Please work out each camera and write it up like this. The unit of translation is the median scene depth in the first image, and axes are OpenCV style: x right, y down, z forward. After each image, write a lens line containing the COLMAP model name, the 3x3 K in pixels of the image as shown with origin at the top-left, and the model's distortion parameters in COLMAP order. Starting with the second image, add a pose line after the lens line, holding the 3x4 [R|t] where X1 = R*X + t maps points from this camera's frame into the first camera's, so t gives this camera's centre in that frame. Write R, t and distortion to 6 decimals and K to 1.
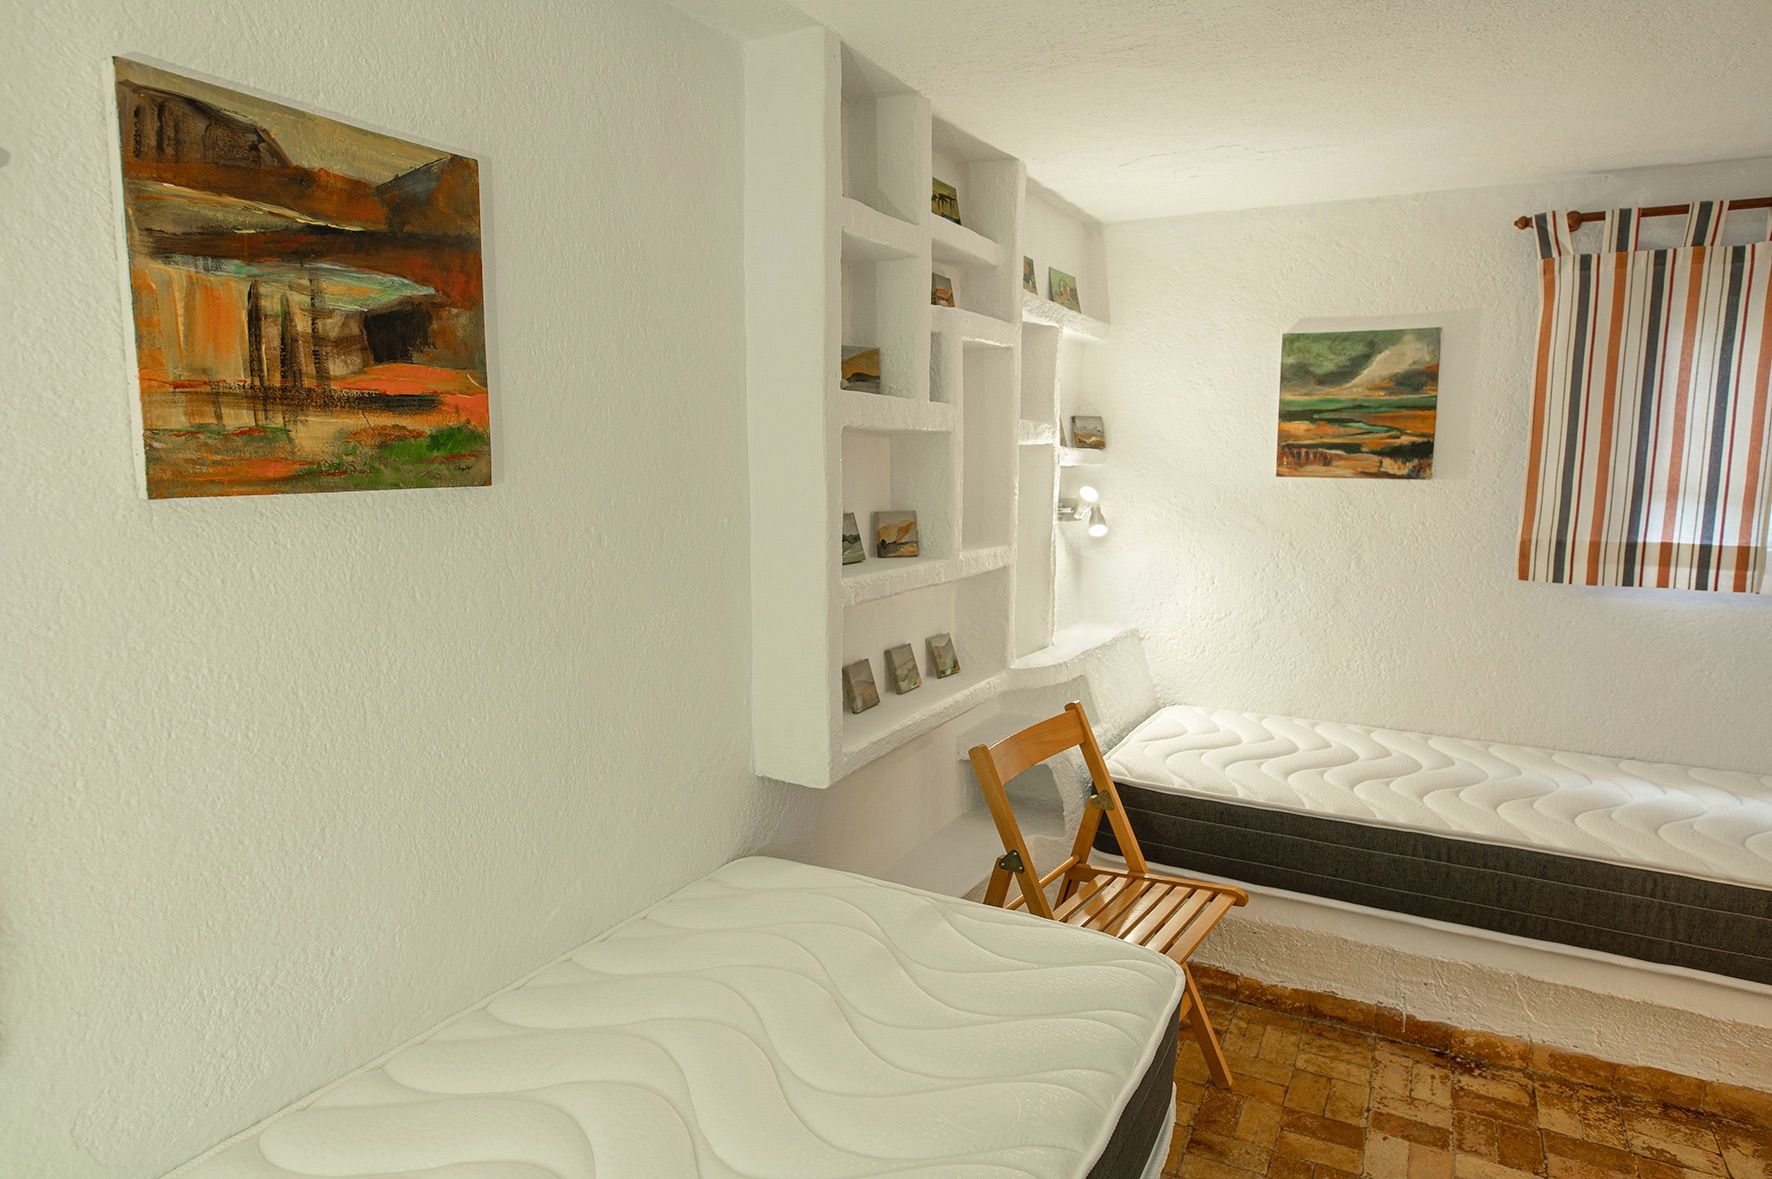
lens RADIAL K [[1031.5, 0, 886.0], [0, 1031.5, 589.5], [0, 0, 1]] dist [-0.025656, 0.002144]
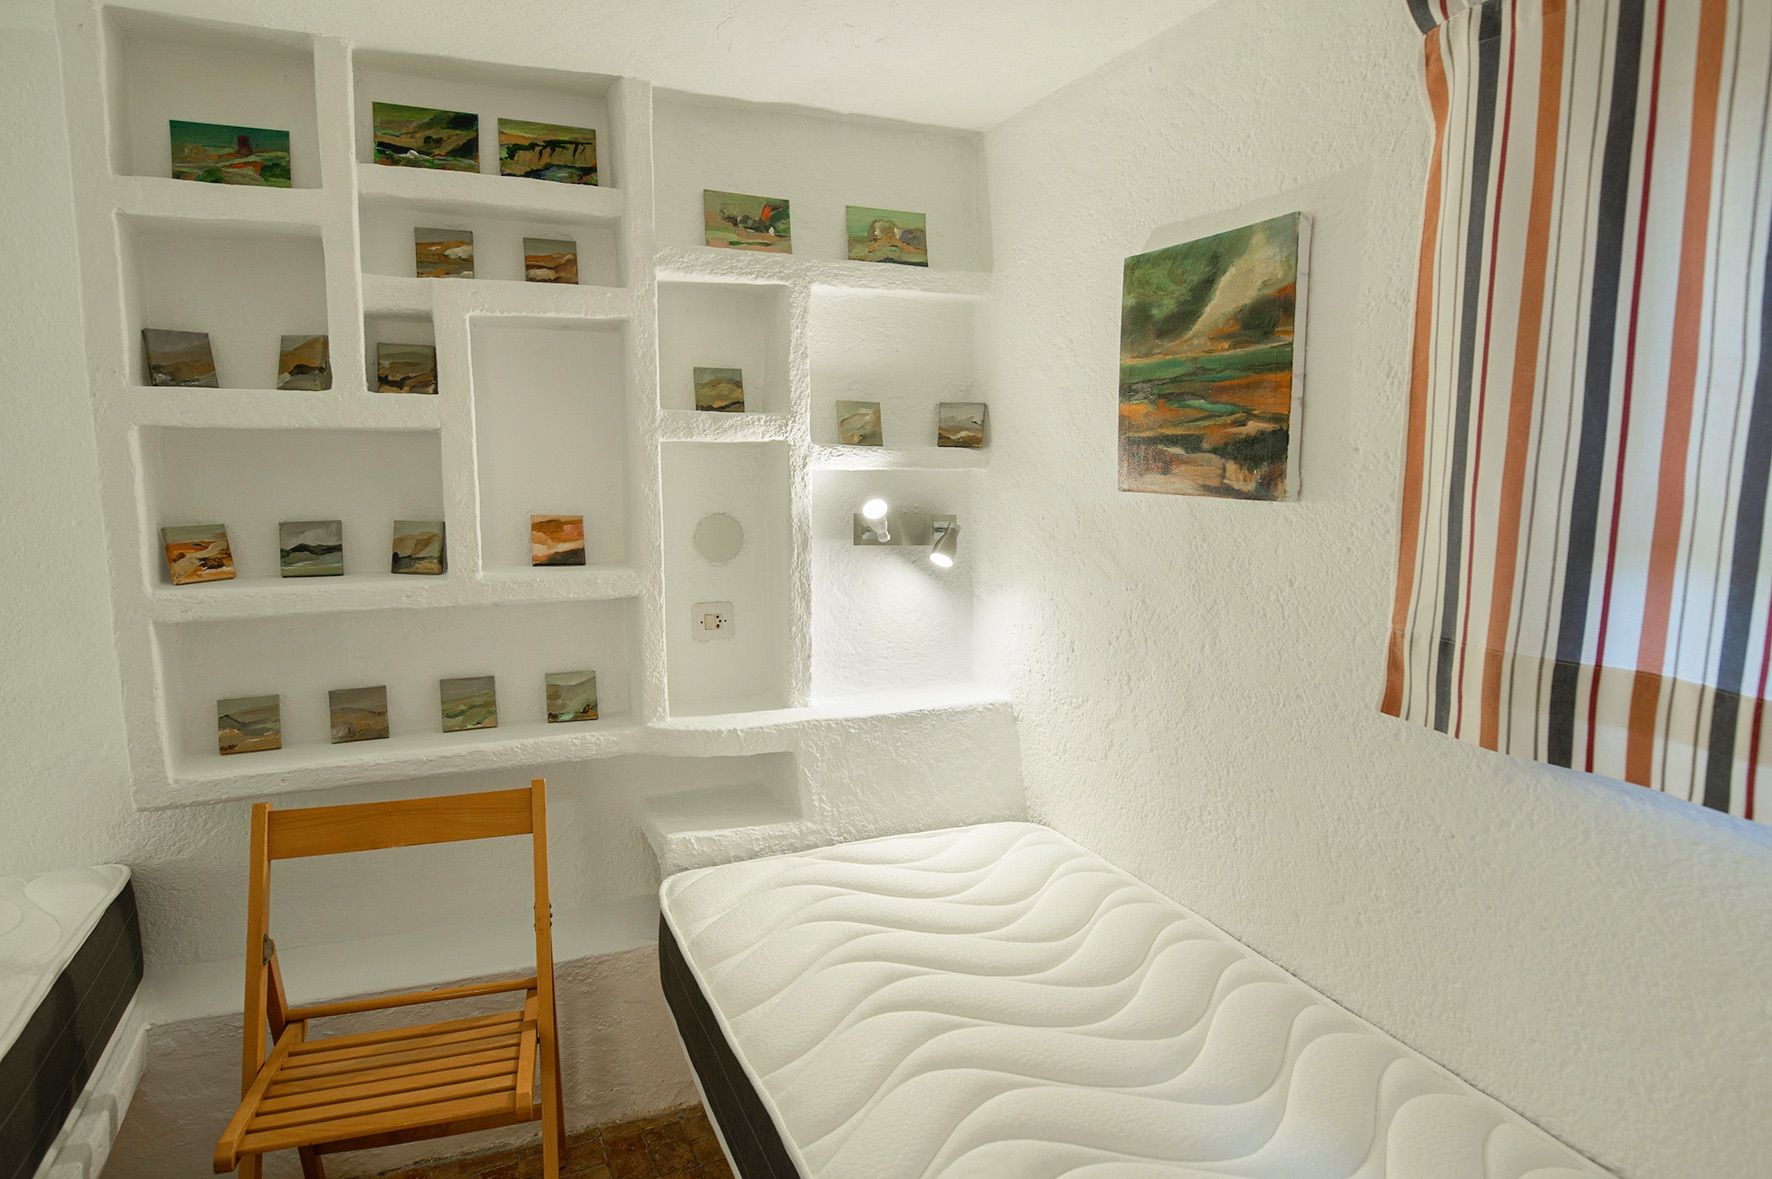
lens RADIAL K [[1031.5, 0, 886.0], [0, 1031.5, 589.5], [0, 0, 1]] dist [-0.025656, 0.002144]
pose [[0.794448, 0.079369, -0.602123, 0.686783], [-0.080119, 0.996456, 0.025639, -0.058420], [0.602024, 0.027873, 0.797992, 0.447031]]
